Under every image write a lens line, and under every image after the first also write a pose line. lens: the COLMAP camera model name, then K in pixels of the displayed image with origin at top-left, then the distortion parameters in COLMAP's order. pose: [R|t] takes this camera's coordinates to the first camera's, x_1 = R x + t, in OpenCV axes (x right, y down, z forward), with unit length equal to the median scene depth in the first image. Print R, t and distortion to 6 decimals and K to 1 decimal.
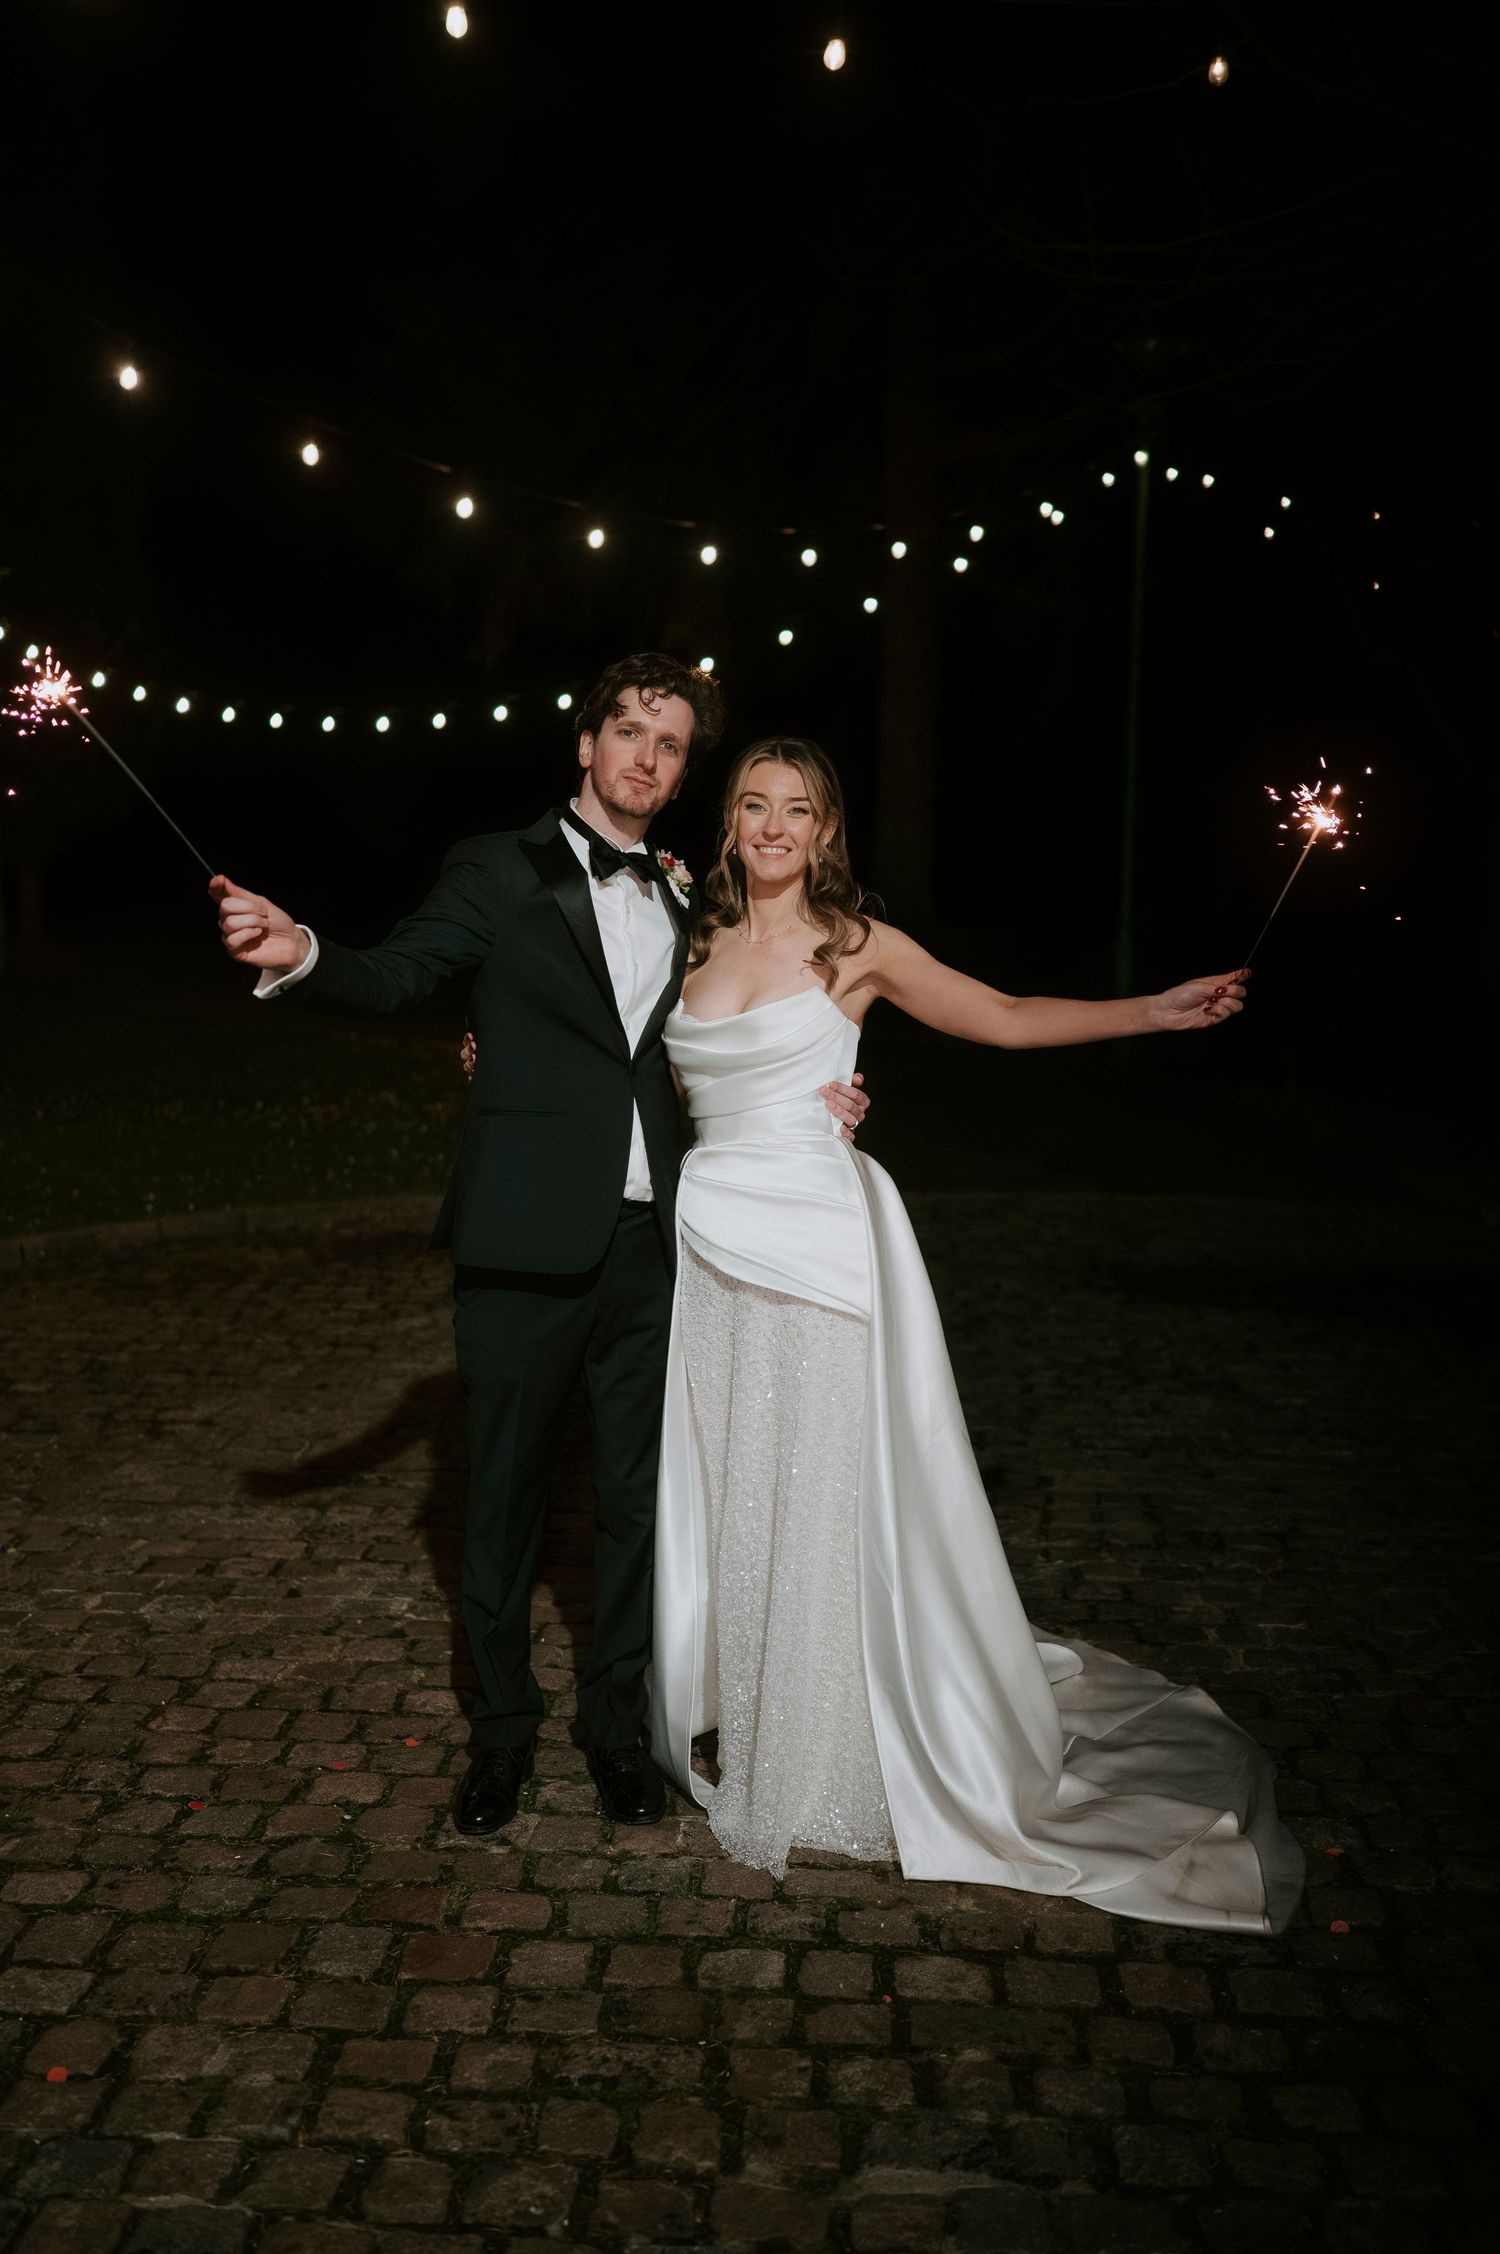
lens RADIAL K [[2136.0, 0, 748.0], [0, 2136.0, 1123.8], [0, 0, 1]] dist [-0.001312, 0.008402]
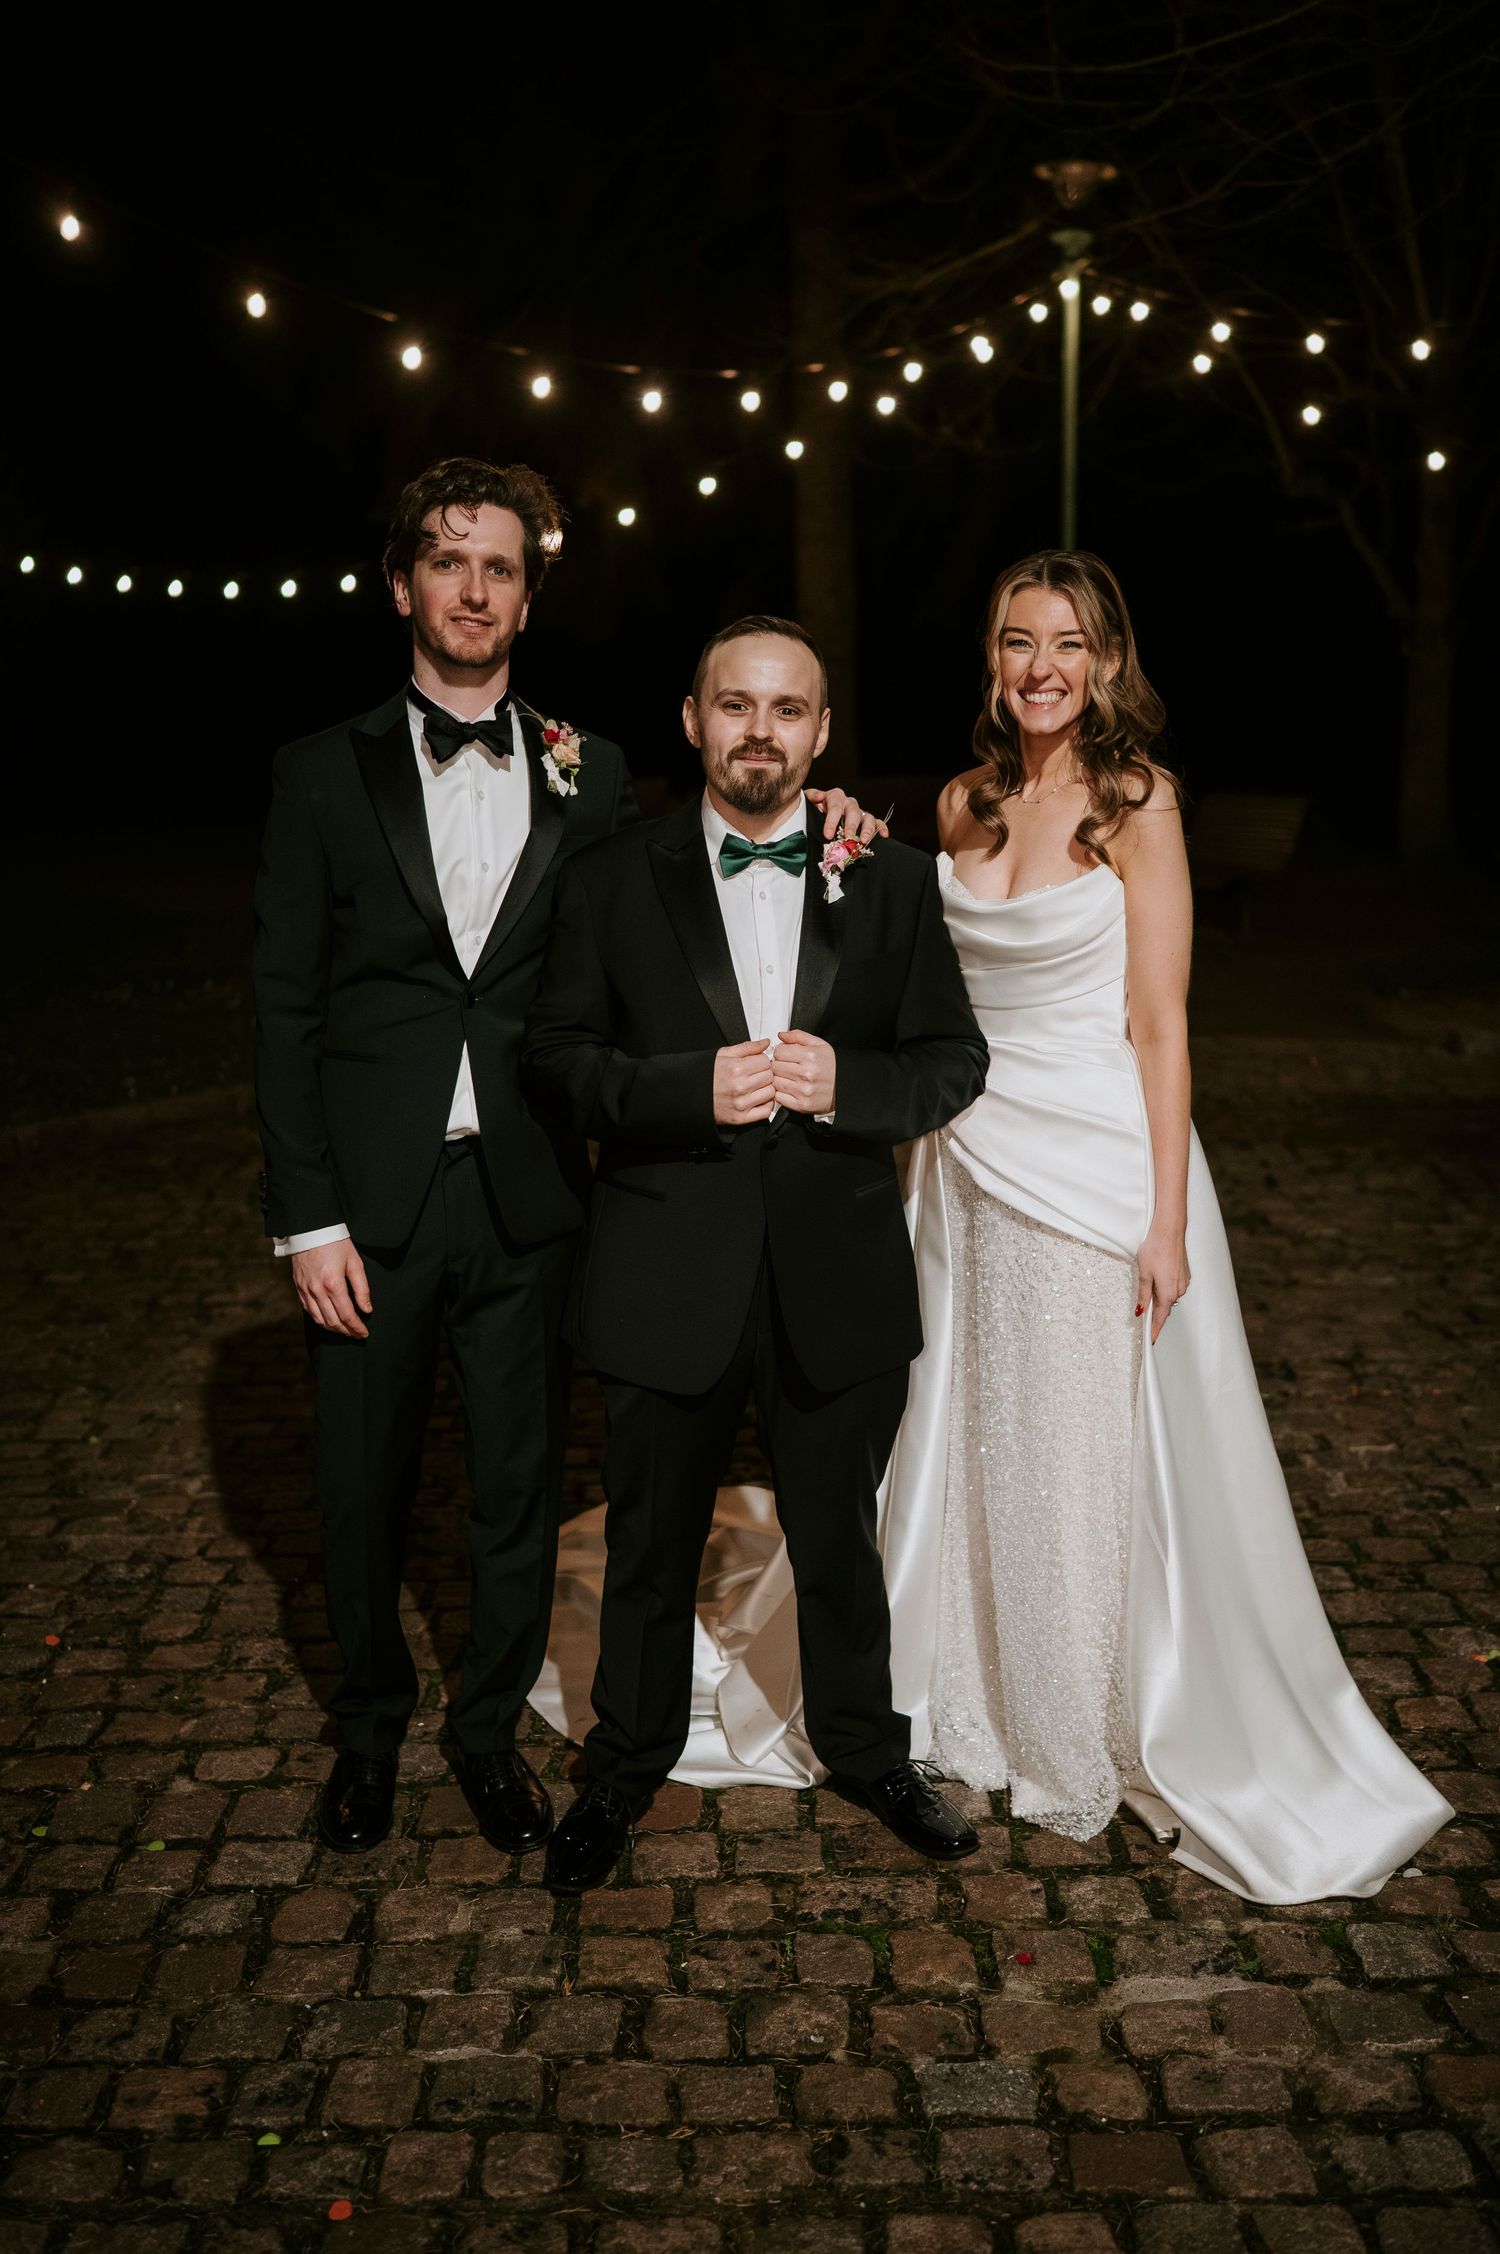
lens RADIAL K [[2144.8, 0, 755.3], [0, 2144.8, 1124.0], [0, 0, 1]] dist [-0.001947, 0.009541]
pose [[0.997785, -0.043749, 0.050117, -0.107400], [0.040398, 0.996999, 0.066033, 0.000191], [-0.052855, -0.063862, 0.996558, 0.000747]]
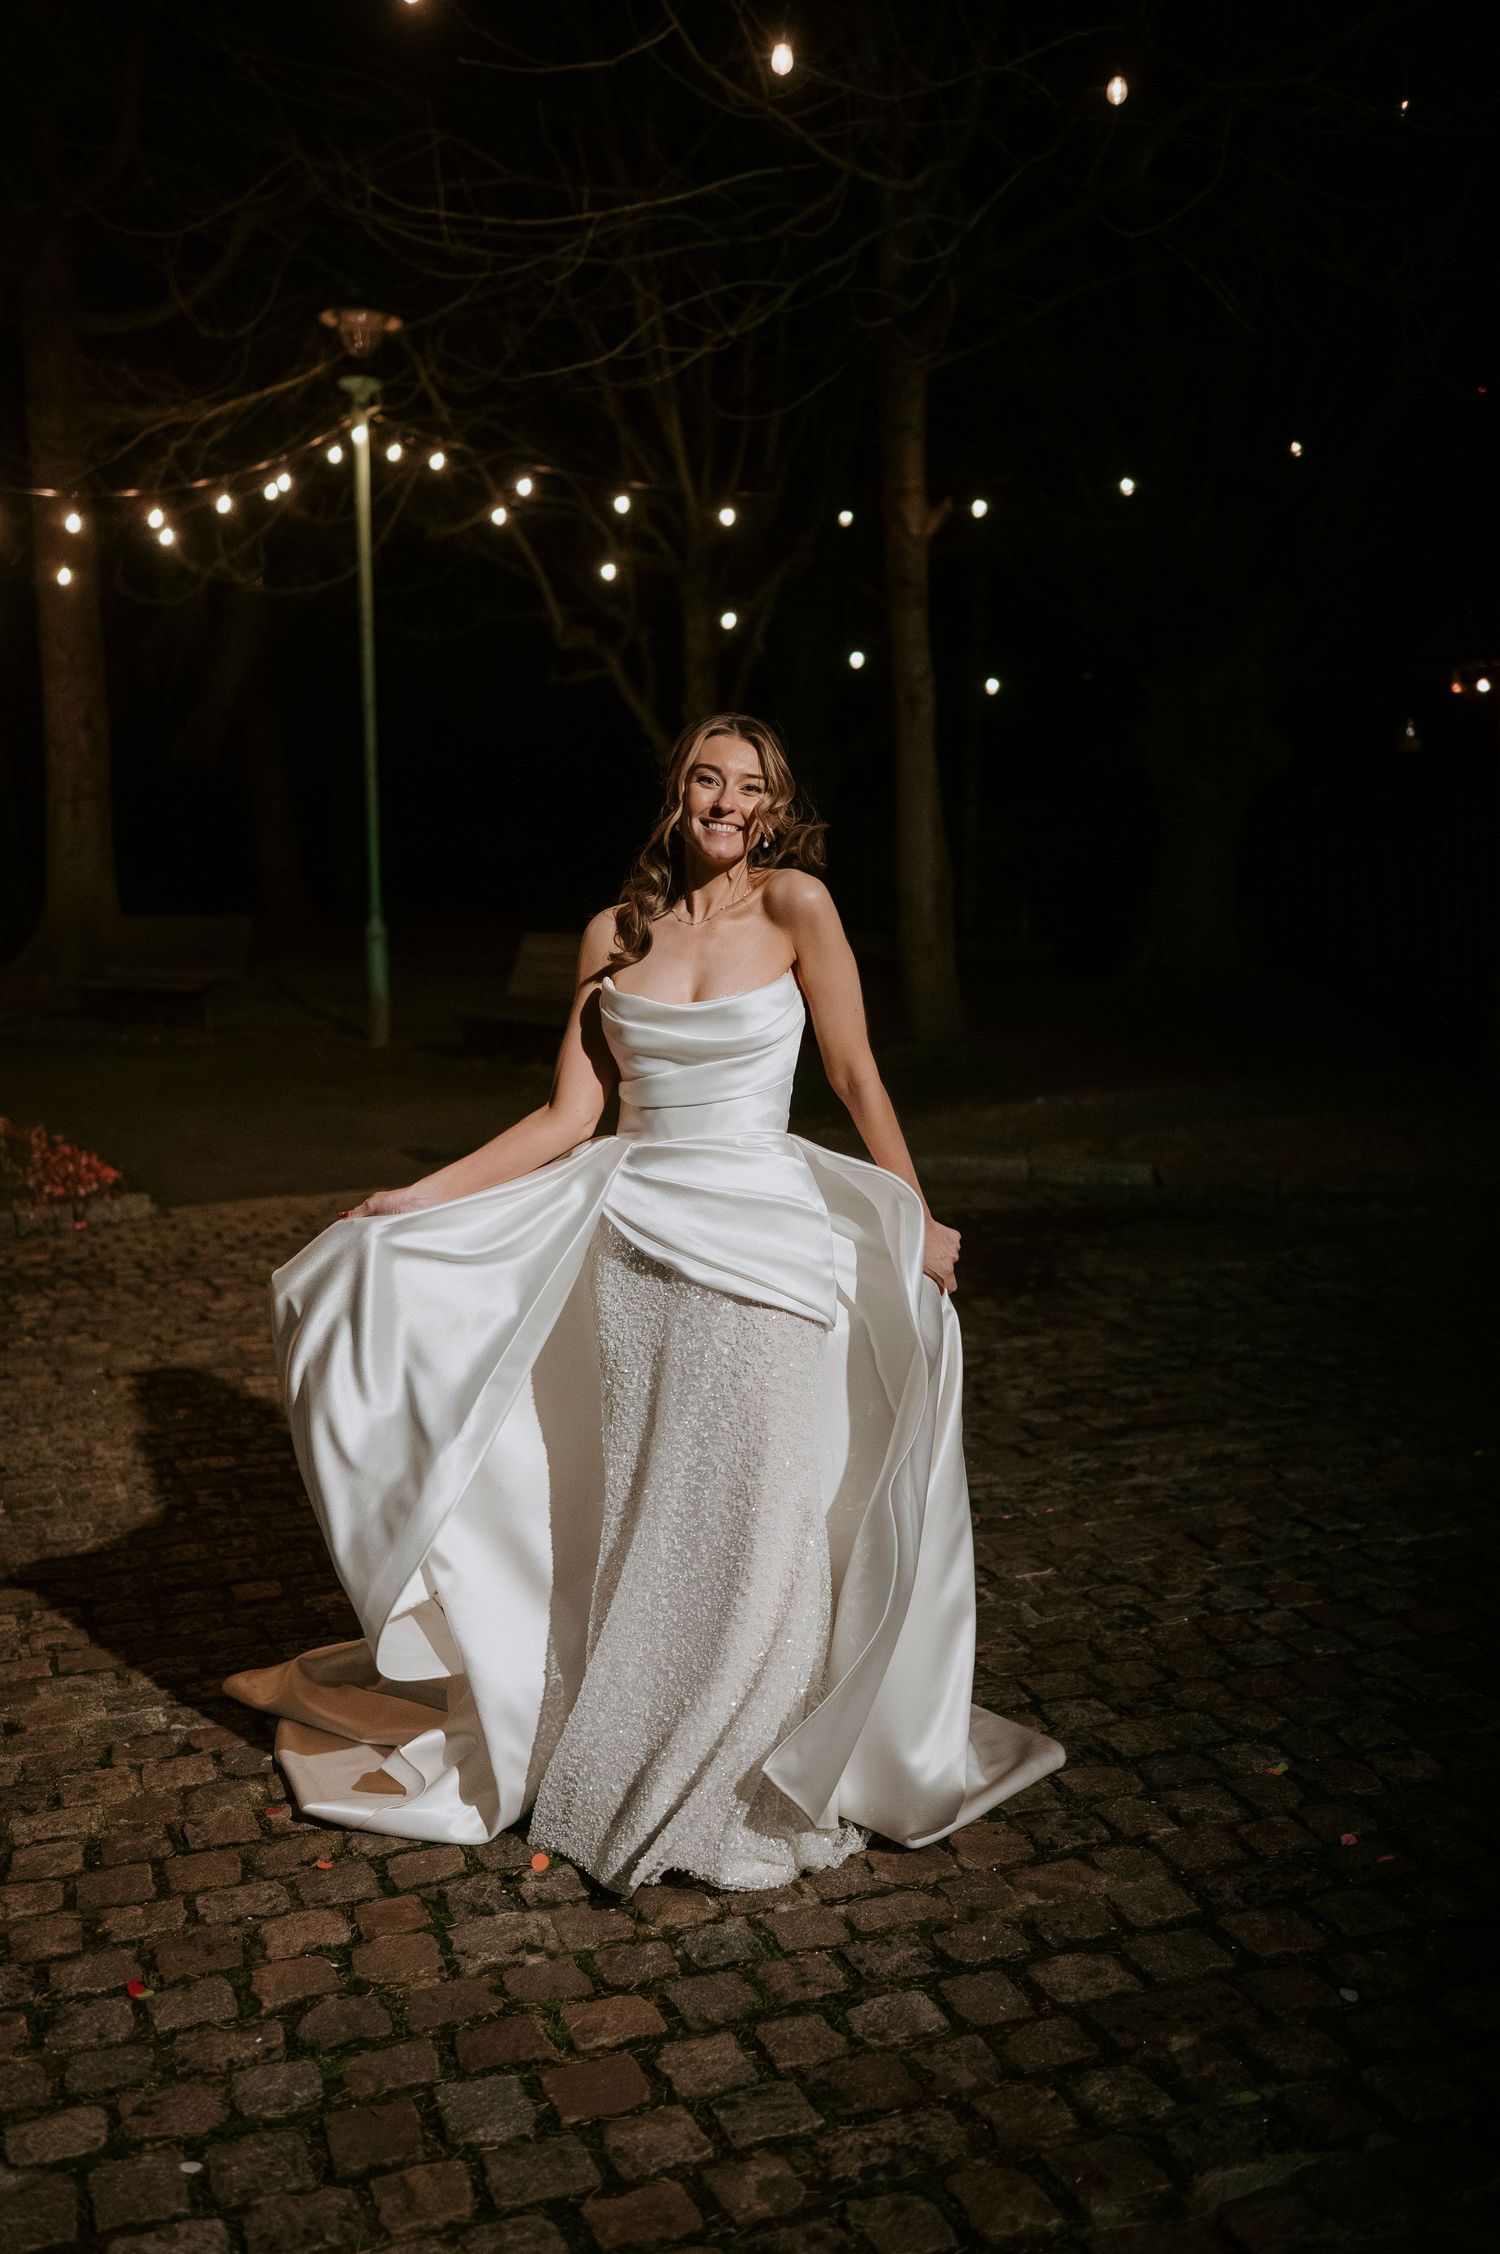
lens RADIAL K [[2136.2, 0, 744.9], [0, 2136.2, 1121.0], [0, 0, 1]] dist [-0.001019, 0.007214]
pose [[0.907984, -0.077051, 0.411859, -0.345117], [0.074010, 0.996984, 0.023355, -0.023334], [-0.412416, 0.009276, 0.910948, 0.129300]]
